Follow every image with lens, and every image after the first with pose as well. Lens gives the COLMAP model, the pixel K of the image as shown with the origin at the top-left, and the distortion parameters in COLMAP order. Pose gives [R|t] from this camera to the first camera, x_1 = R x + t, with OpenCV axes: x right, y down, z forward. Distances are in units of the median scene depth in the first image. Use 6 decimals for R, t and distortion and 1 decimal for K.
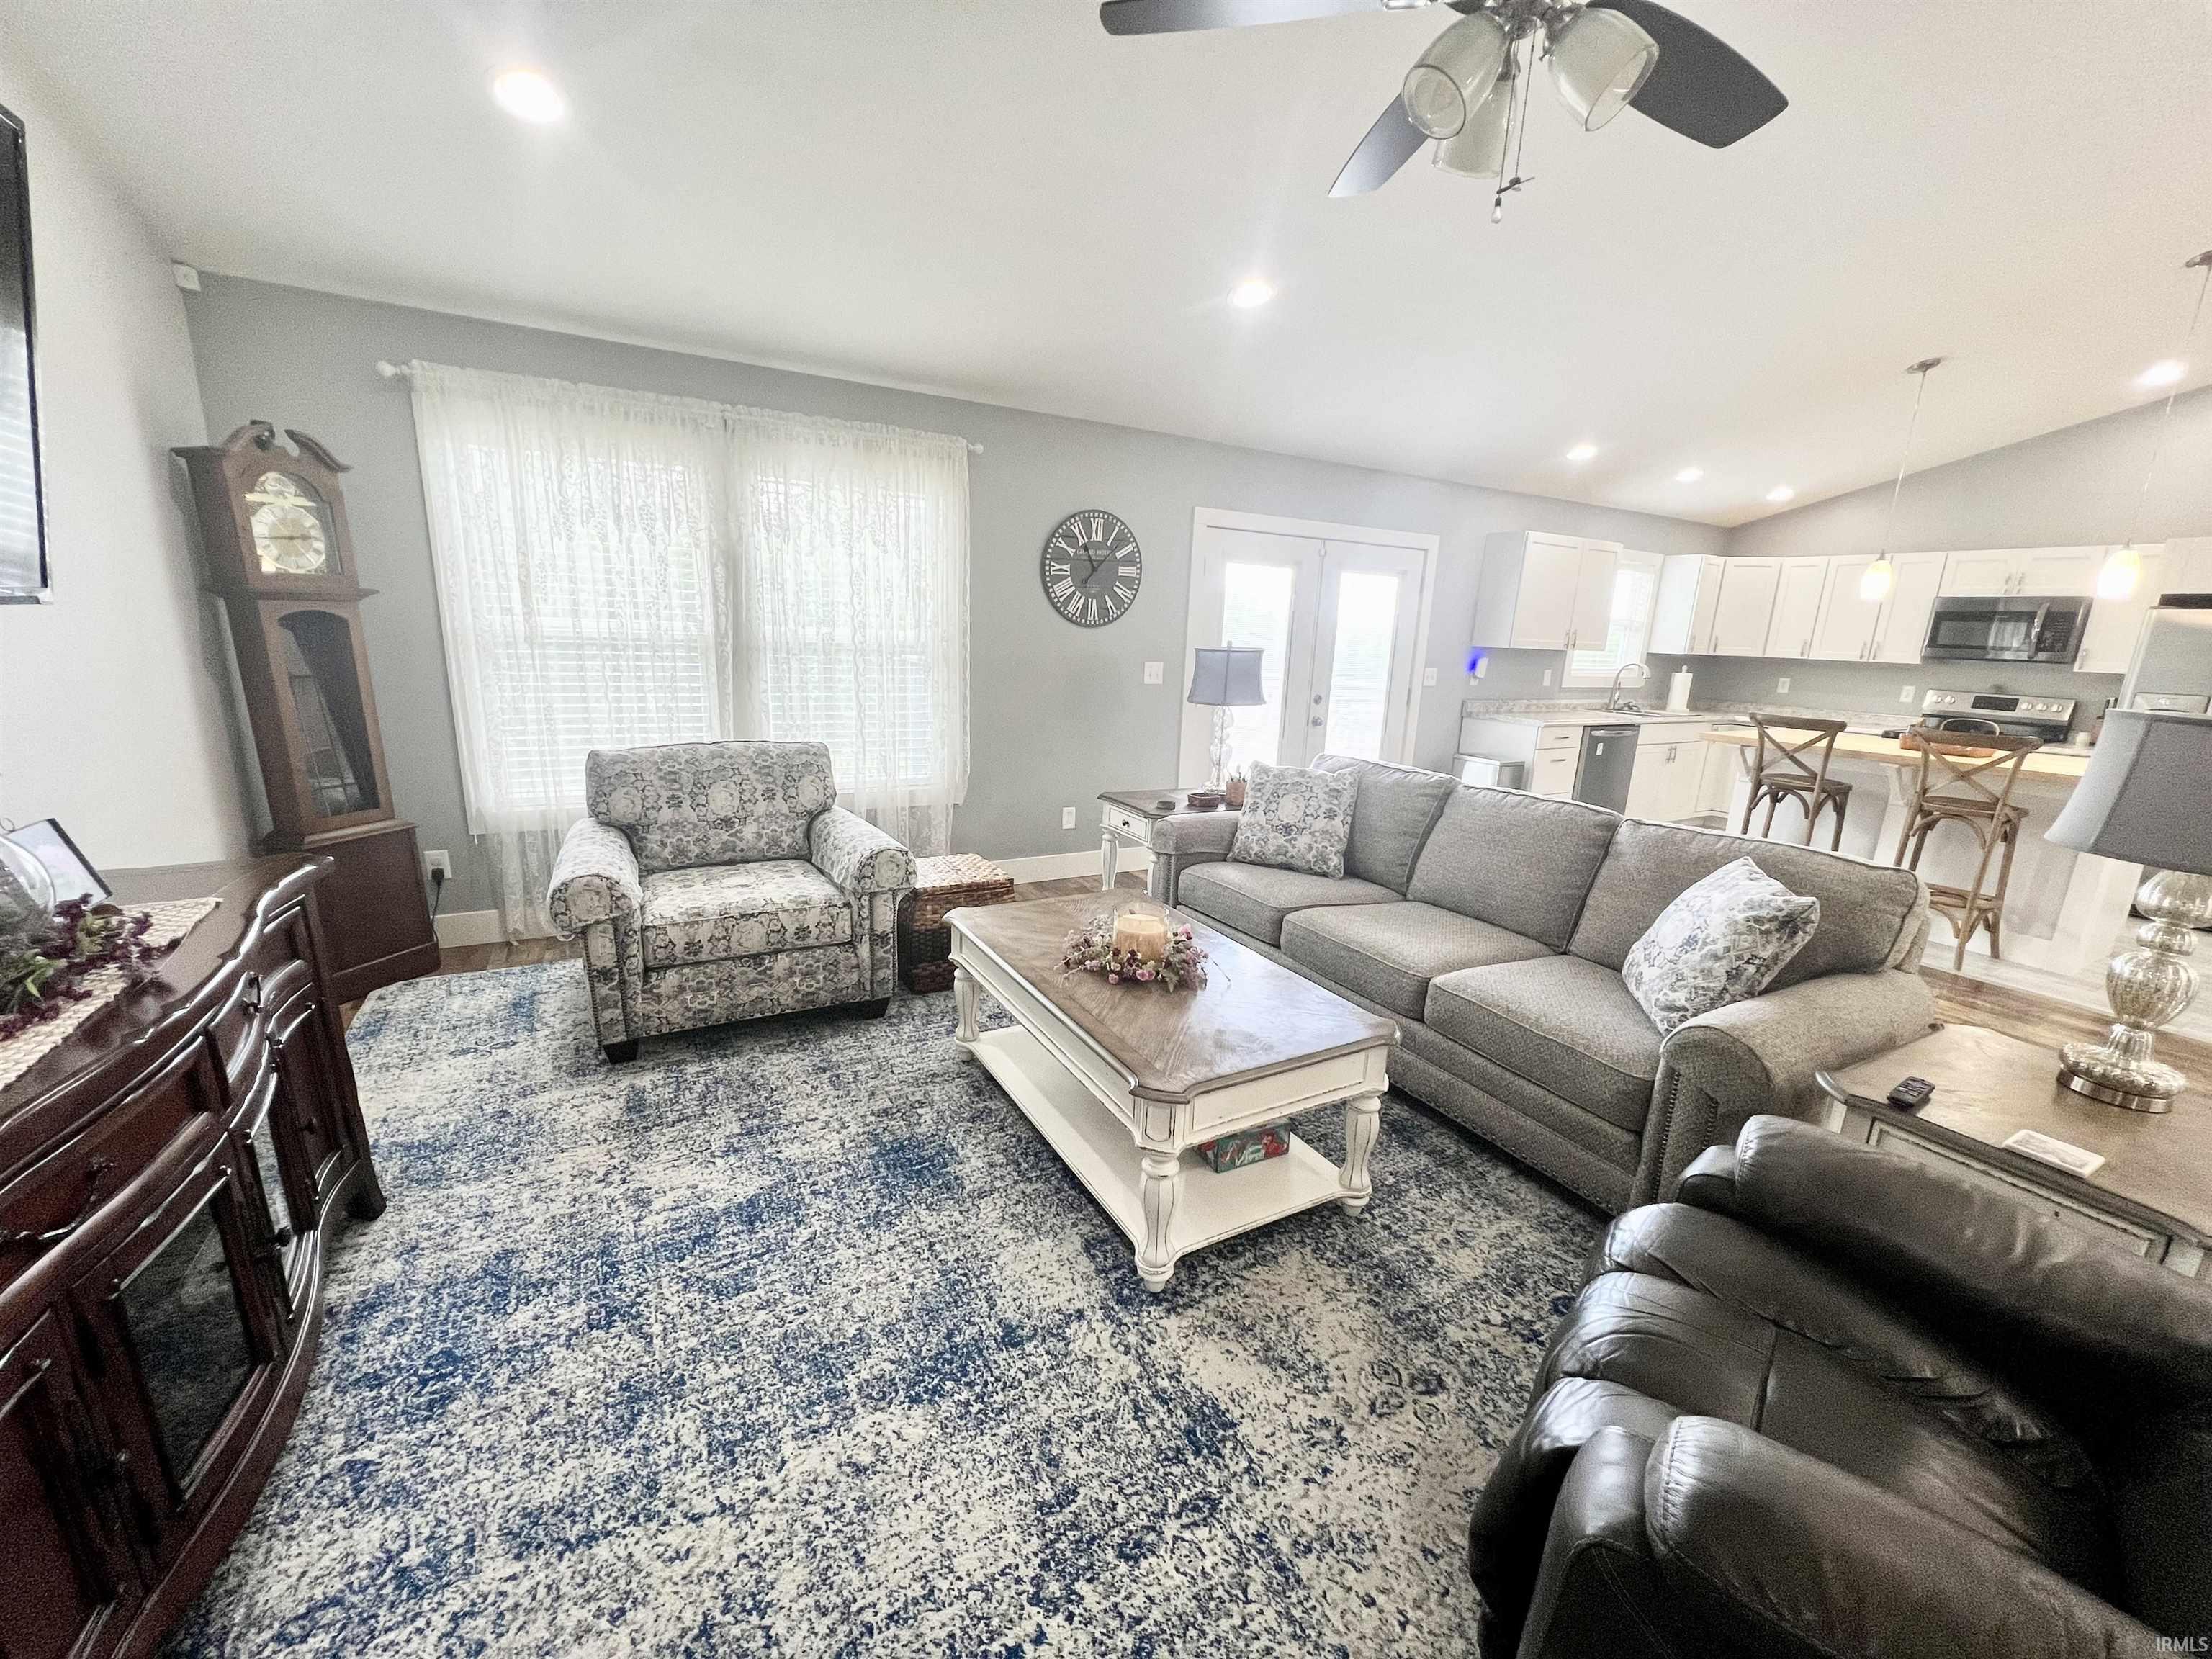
lens RADIAL K [[883.9, 0, 1104.4], [0, 883.9, 839.6], [0, 0, 1]] dist [0.000025, -0.000355]
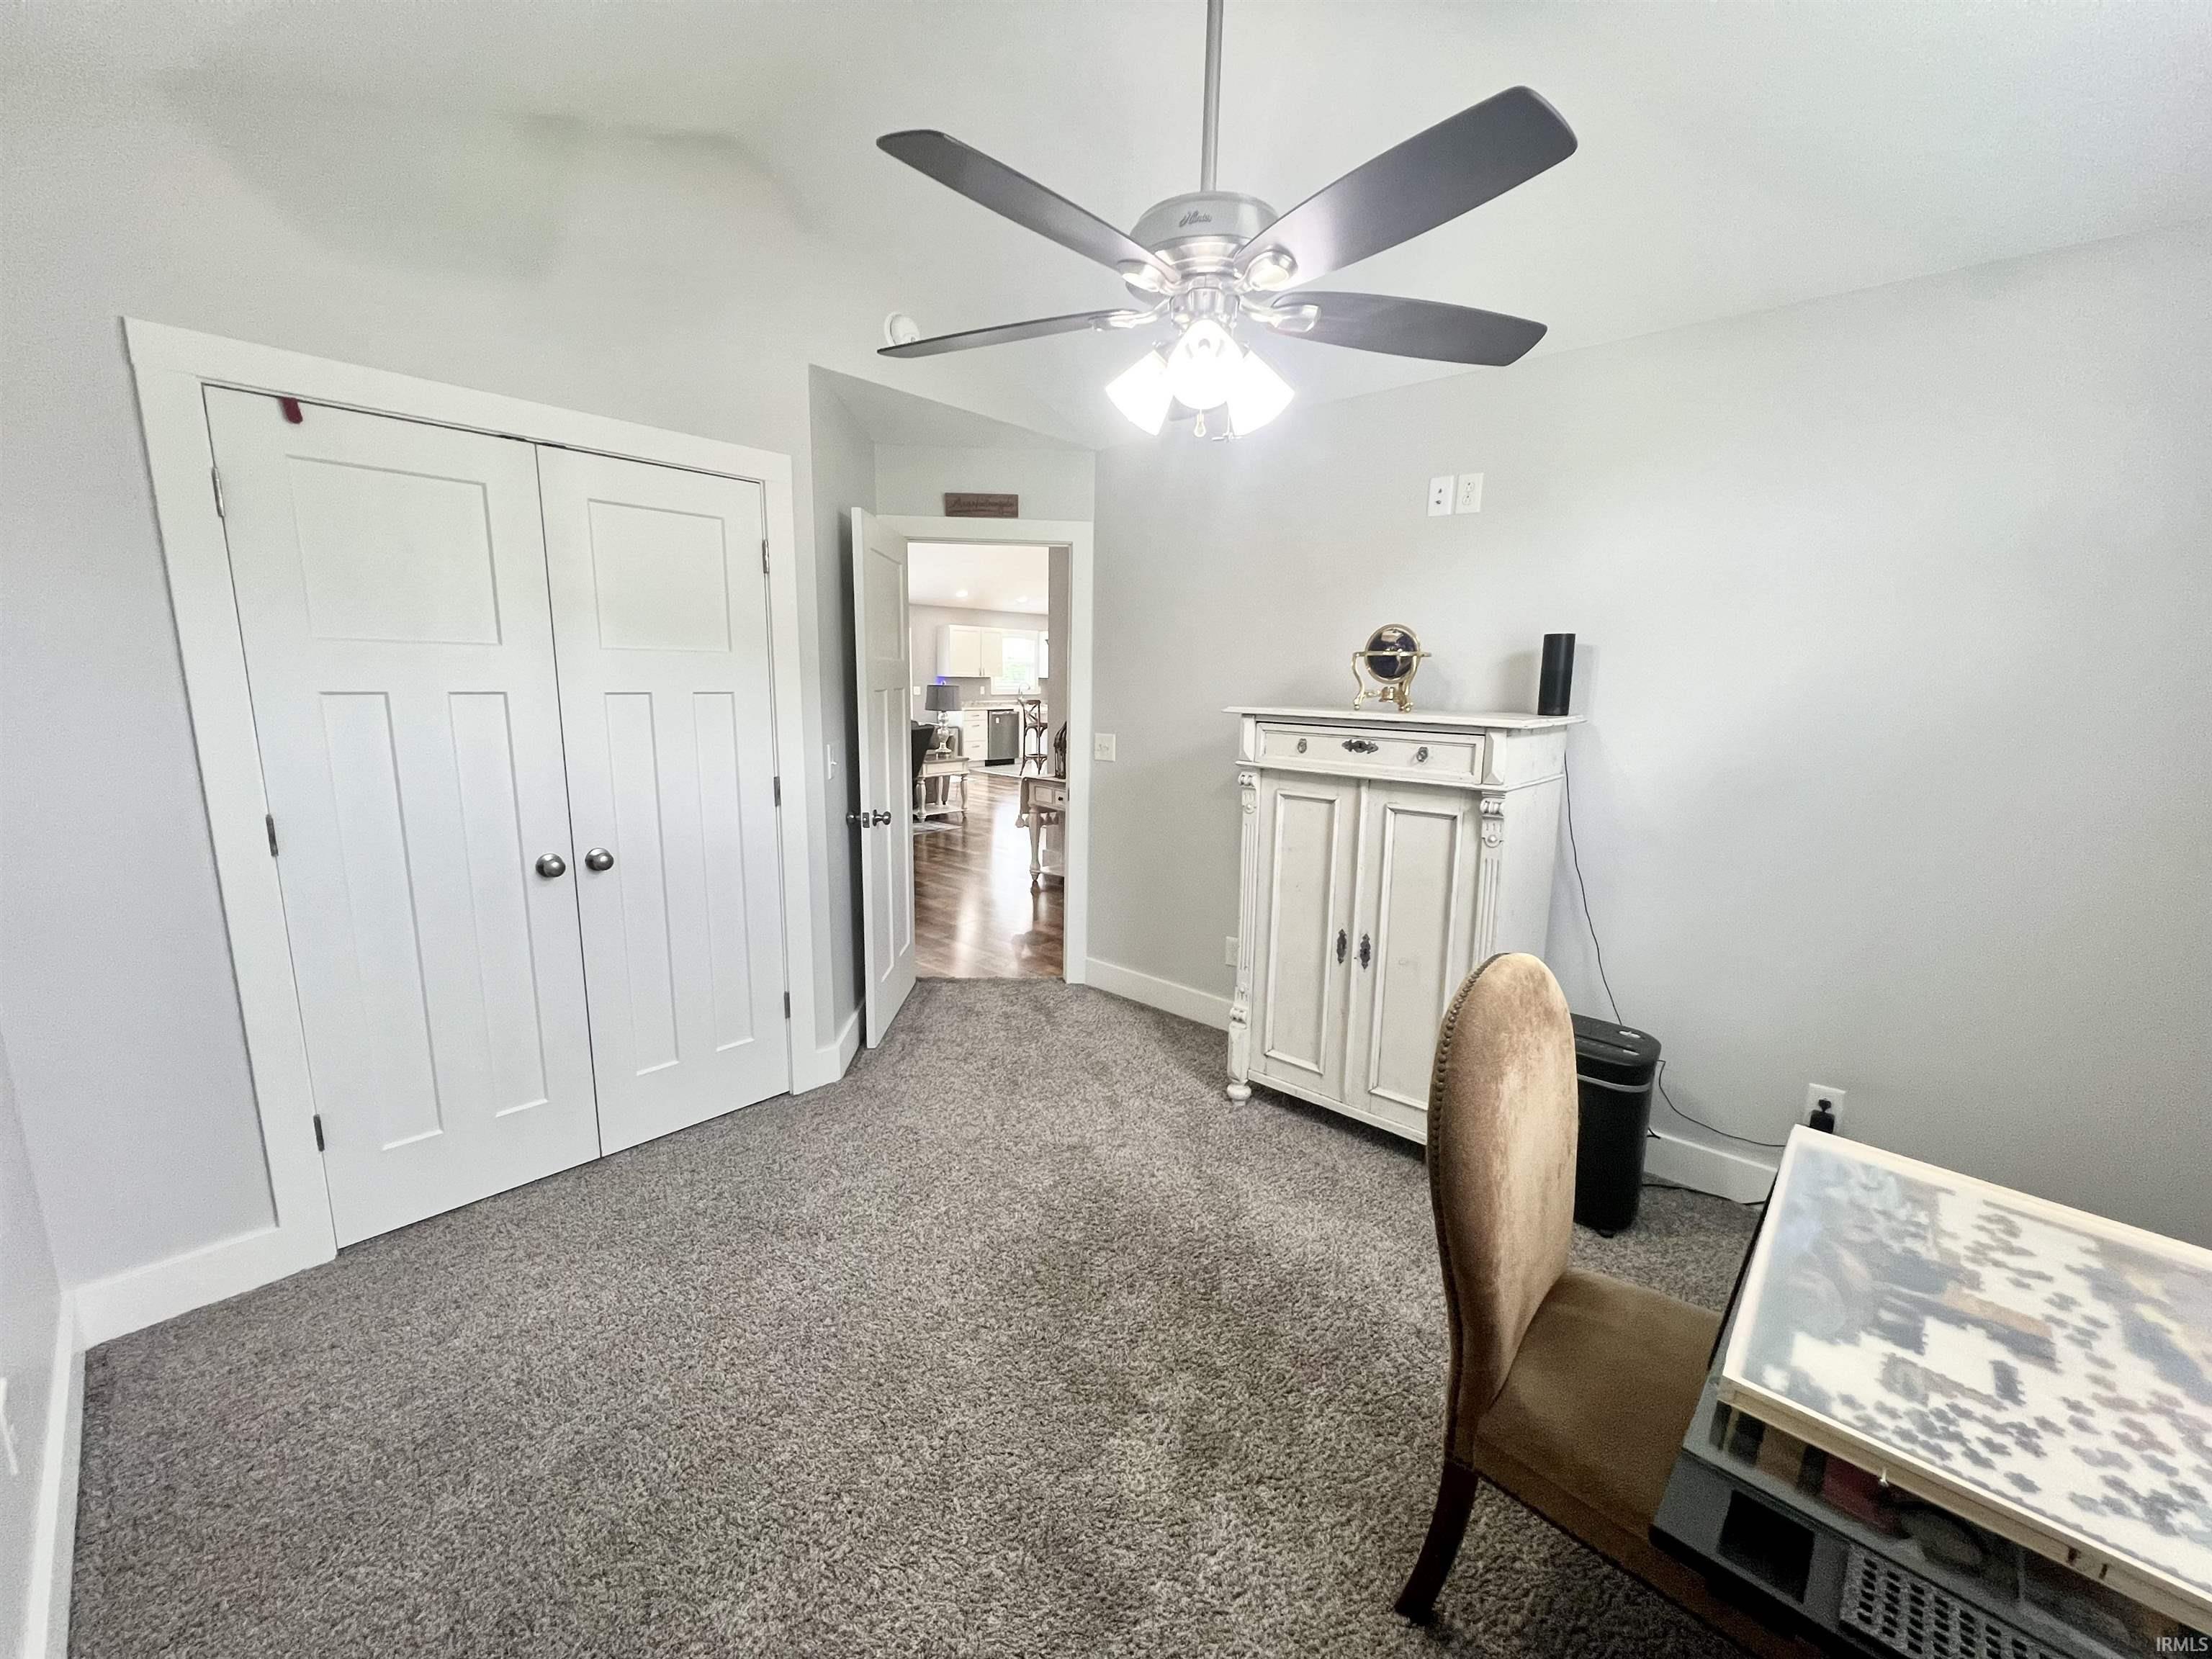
lens RADIAL K [[883.9, 0, 1104.4], [0, 883.9, 839.6], [0, 0, 1]] dist [0.000025, -0.000355]
pose [[0.950111, -0.076518, 0.302382, 0.217702], [0.090698, 0.995328, -0.033112, 0.513378], [-0.298436, 0.058885, 0.952611, -2.054472]]
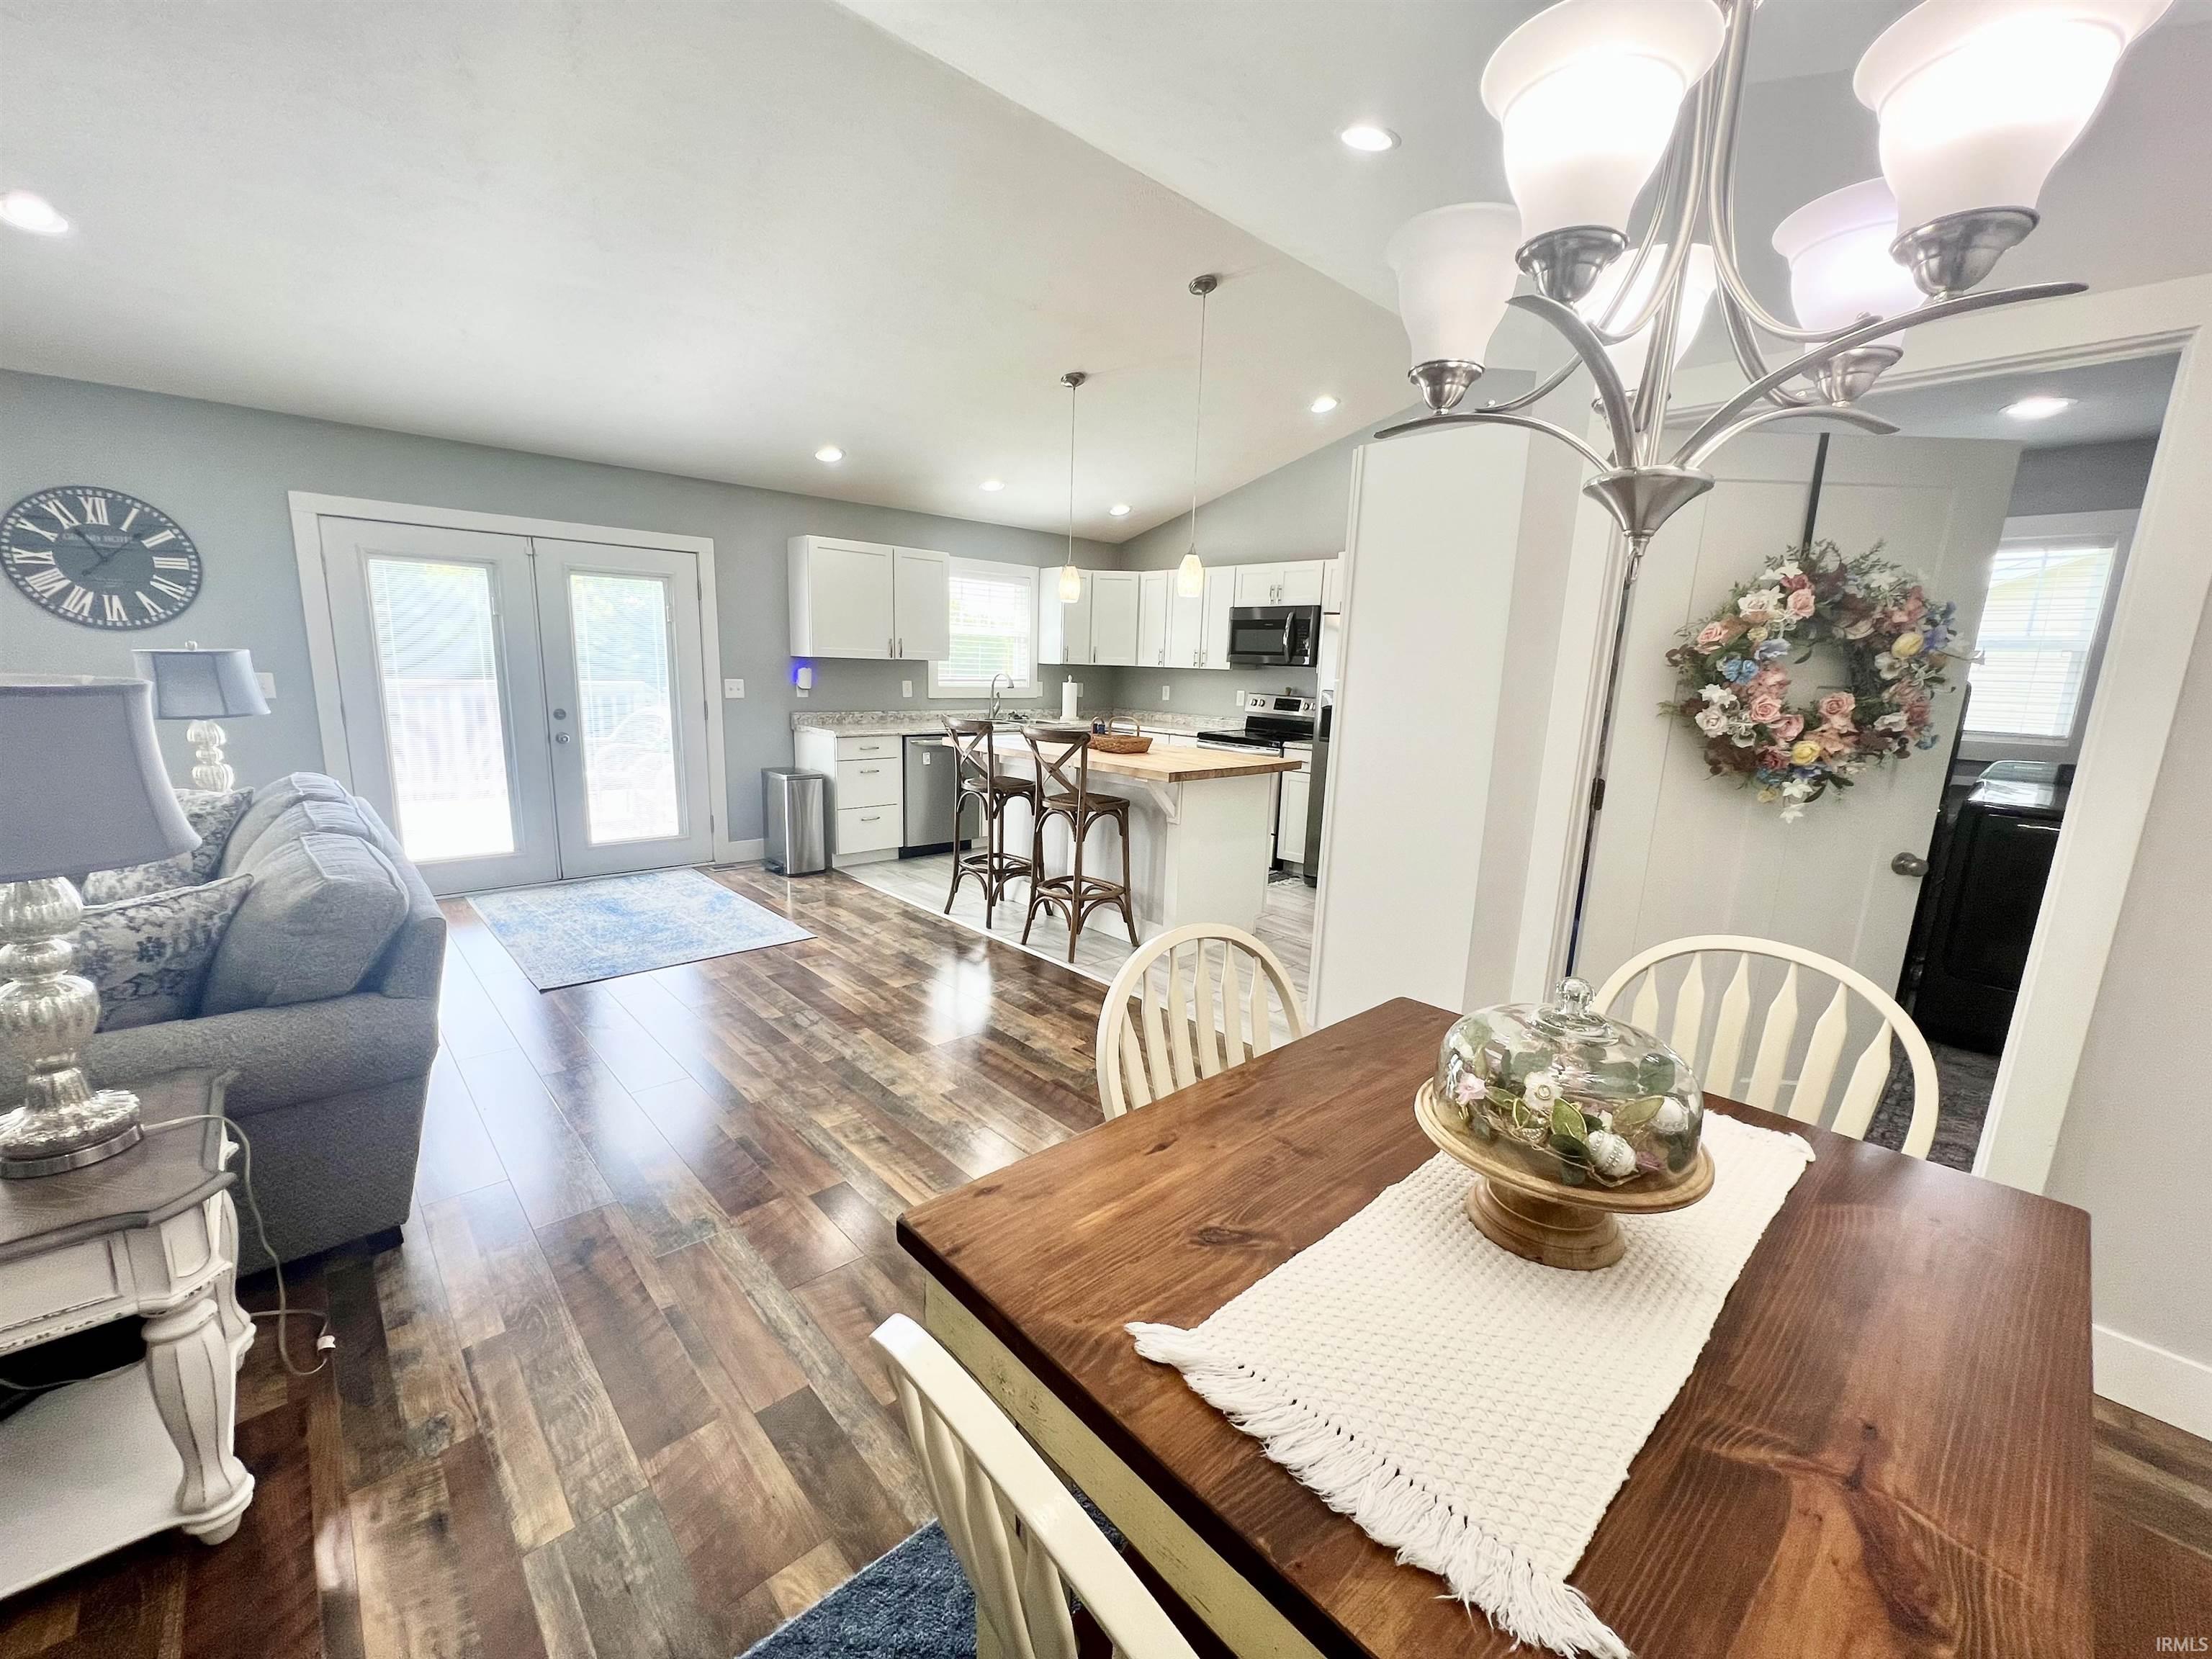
lens RADIAL K [[886.1, 0, 1103.8], [0, 886.1, 839.8], [0, 0, 1]] dist [-0.000974, 0.000332]
pose [[0.971184, -0.054550, 0.232004, 0.912369], [0.061449, 0.997854, -0.022609, 0.038622], [-0.230273, 0.036214, 0.972452, -0.001726]]
